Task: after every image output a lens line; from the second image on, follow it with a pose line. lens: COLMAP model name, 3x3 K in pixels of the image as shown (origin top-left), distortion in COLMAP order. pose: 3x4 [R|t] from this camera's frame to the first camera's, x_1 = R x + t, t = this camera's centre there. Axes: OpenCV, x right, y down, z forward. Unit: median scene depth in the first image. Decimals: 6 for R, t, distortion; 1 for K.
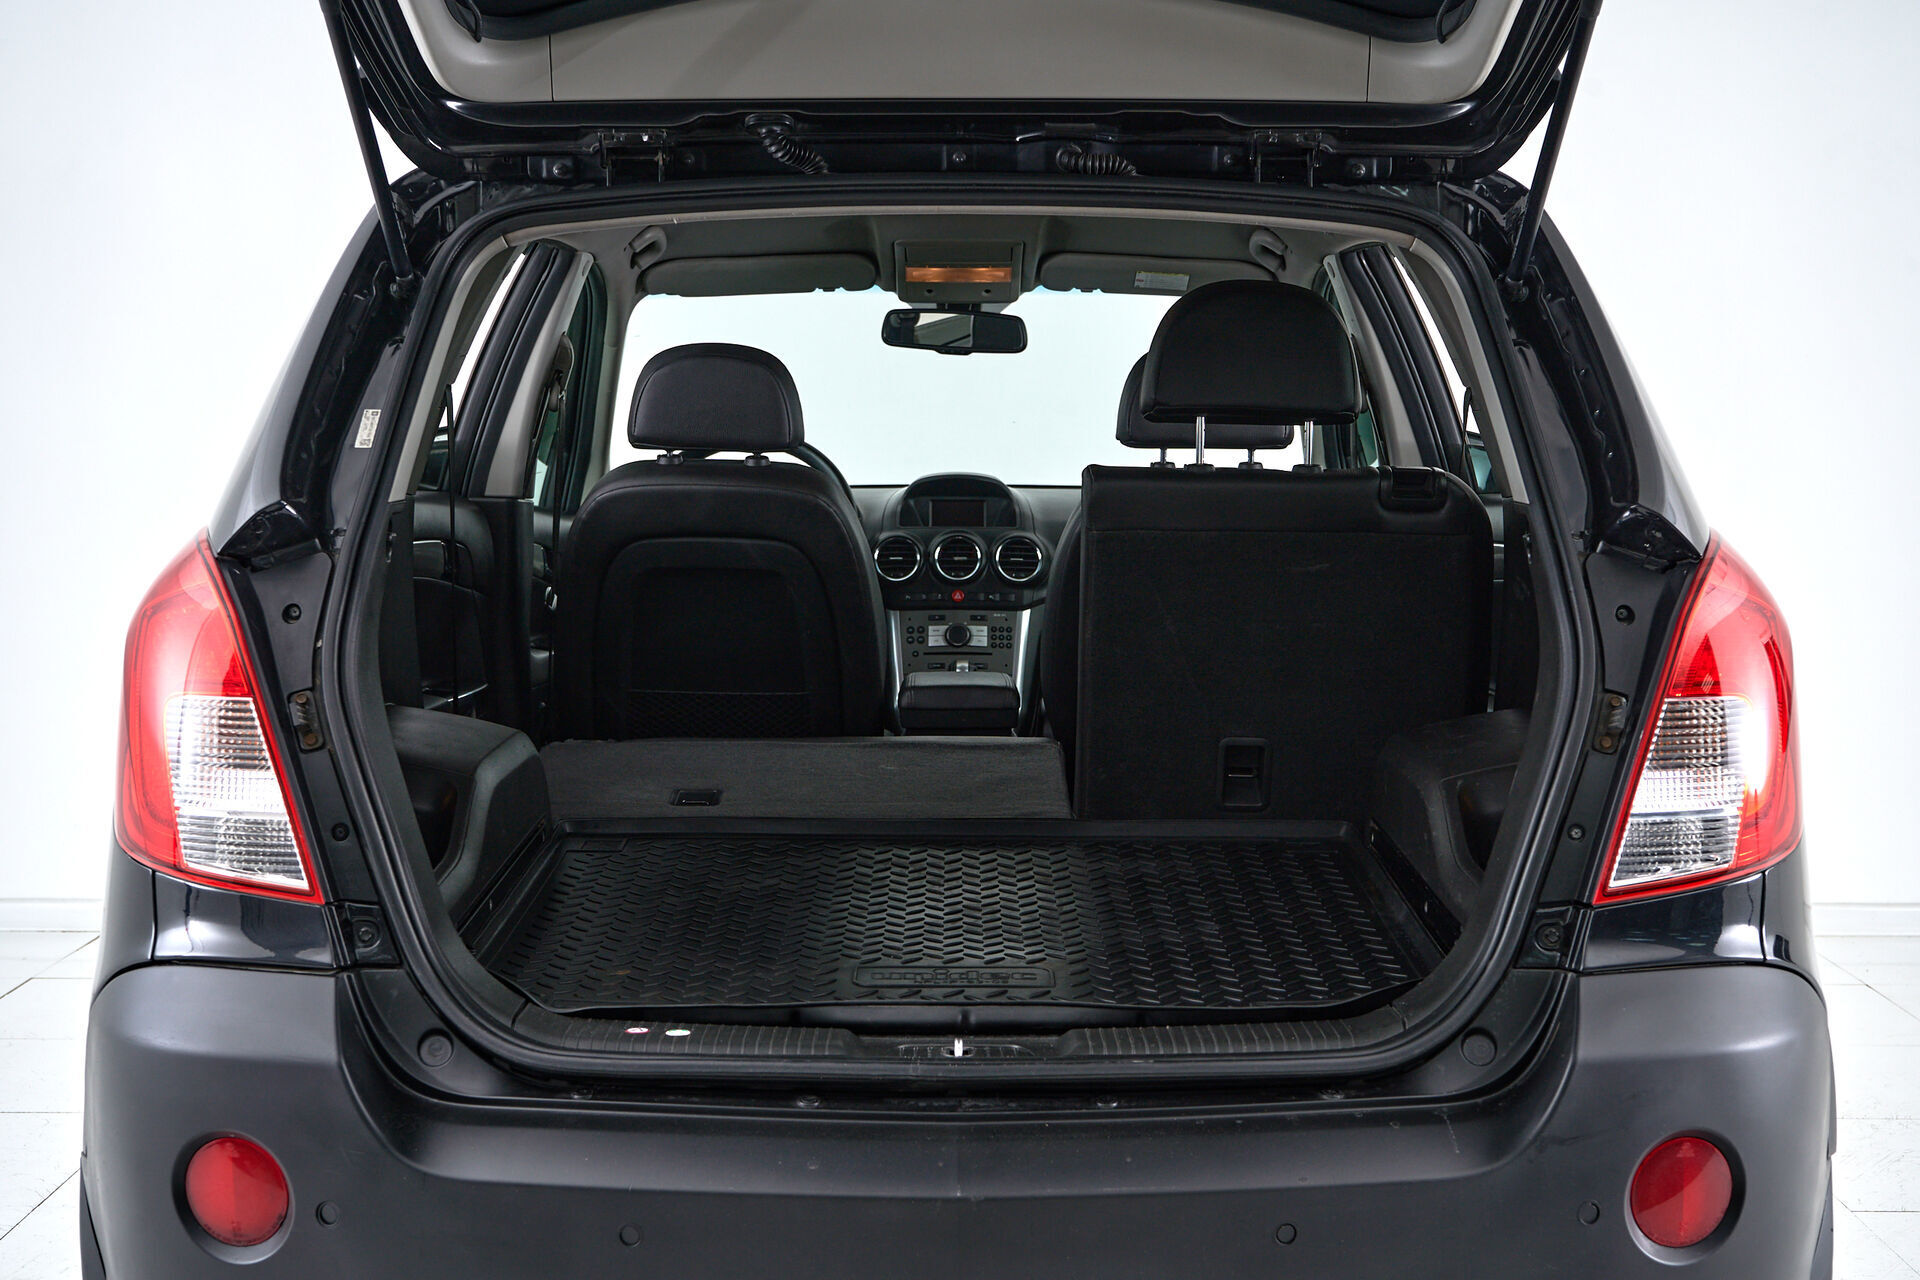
lens RADIAL K [[2812.8, 0, 960.0], [0, 2812.8, 640.0], [0, 0, 1]] dist [-0.006863, -0.001240]
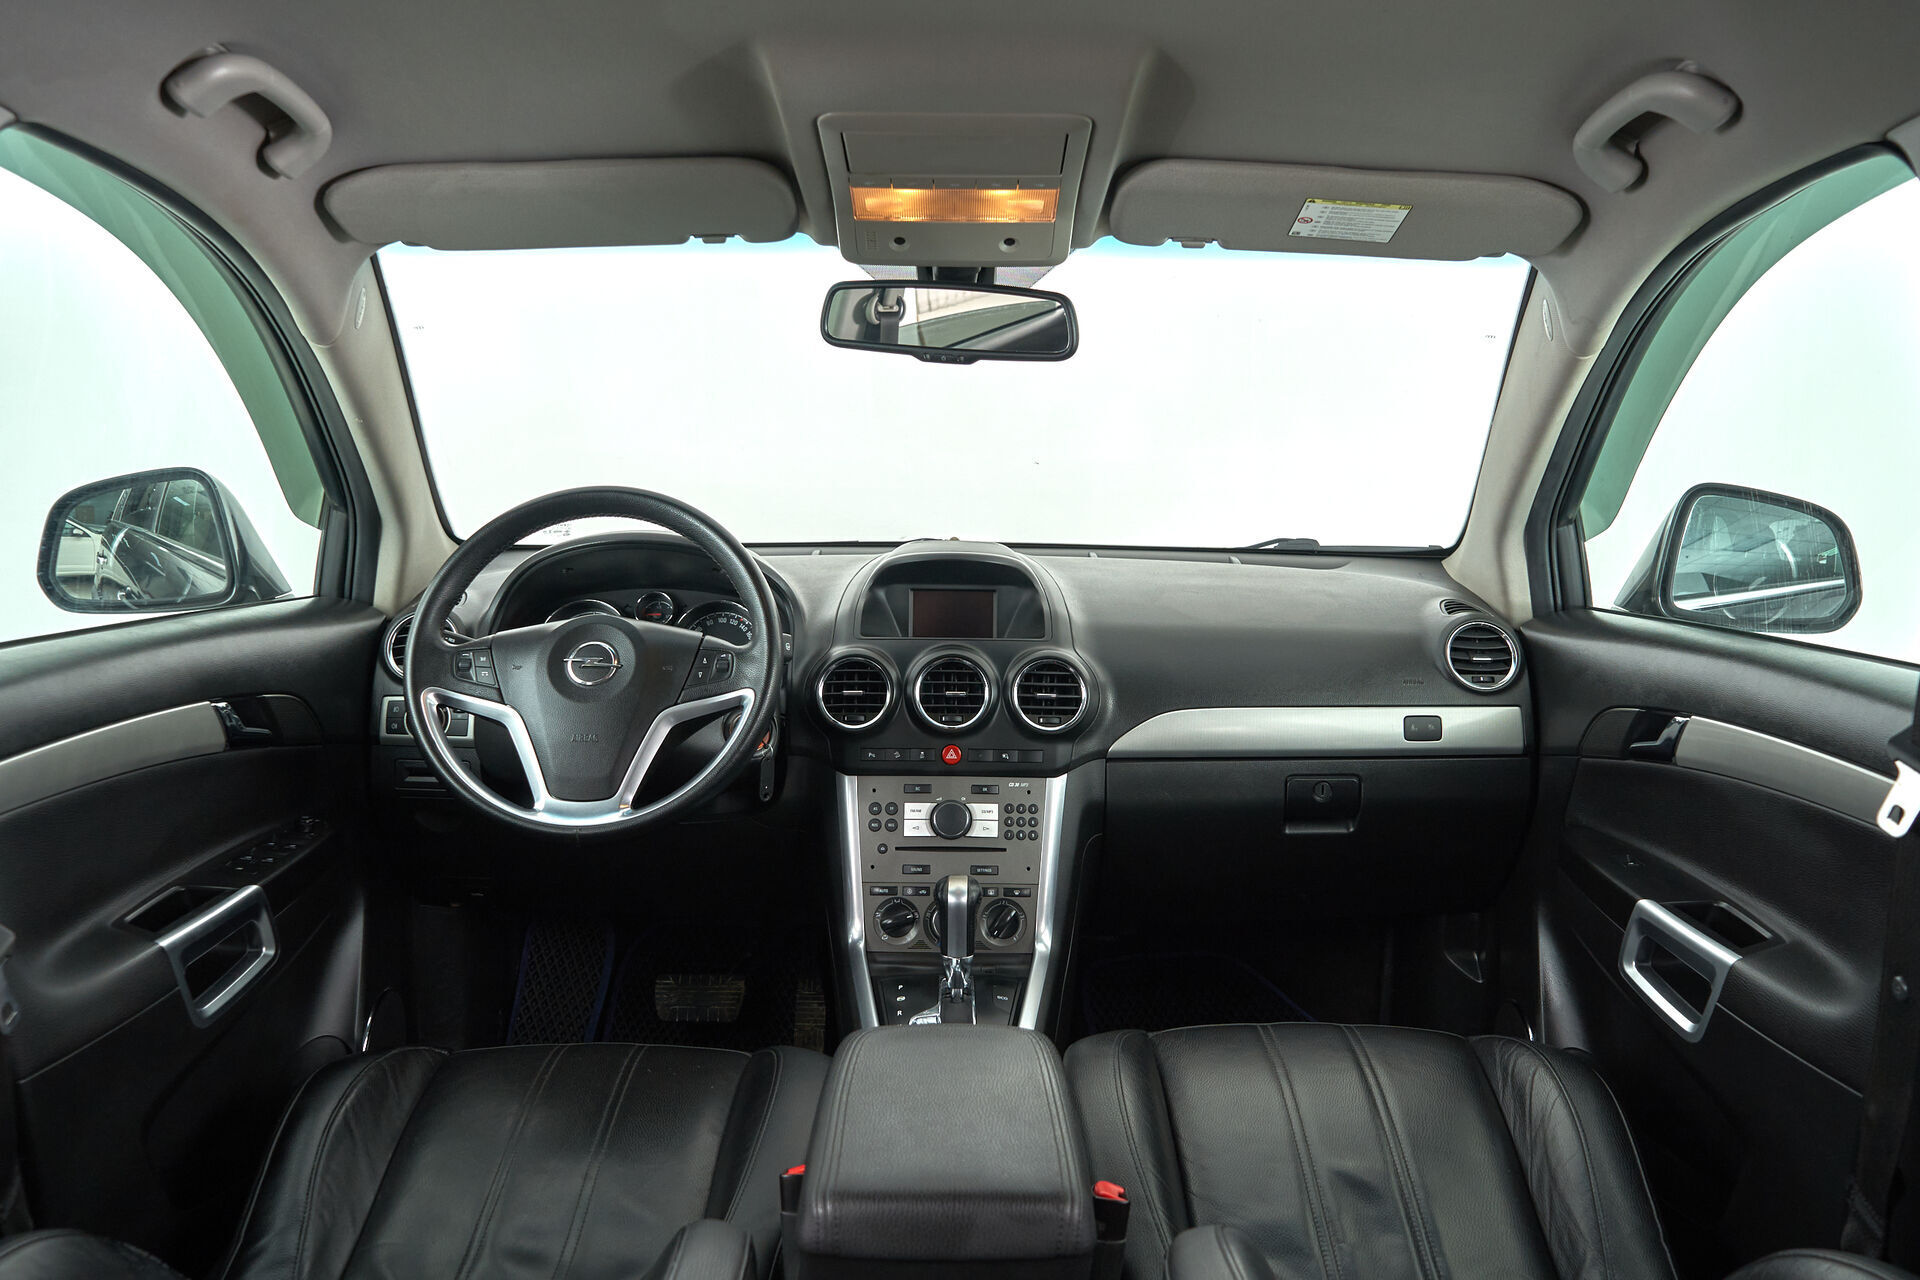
lens RADIAL K [[1565.5, 0, 960.0], [0, 1565.5, 640.0], [0, 0, 1]] dist [0.006743, -0.002884]
pose [[0.999975, 0.007064, -0.000230, 0.001000], [-0.007027, 0.997219, 0.074192, -0.066968], [0.000753, -0.074189, 0.997244, 0.657603]]
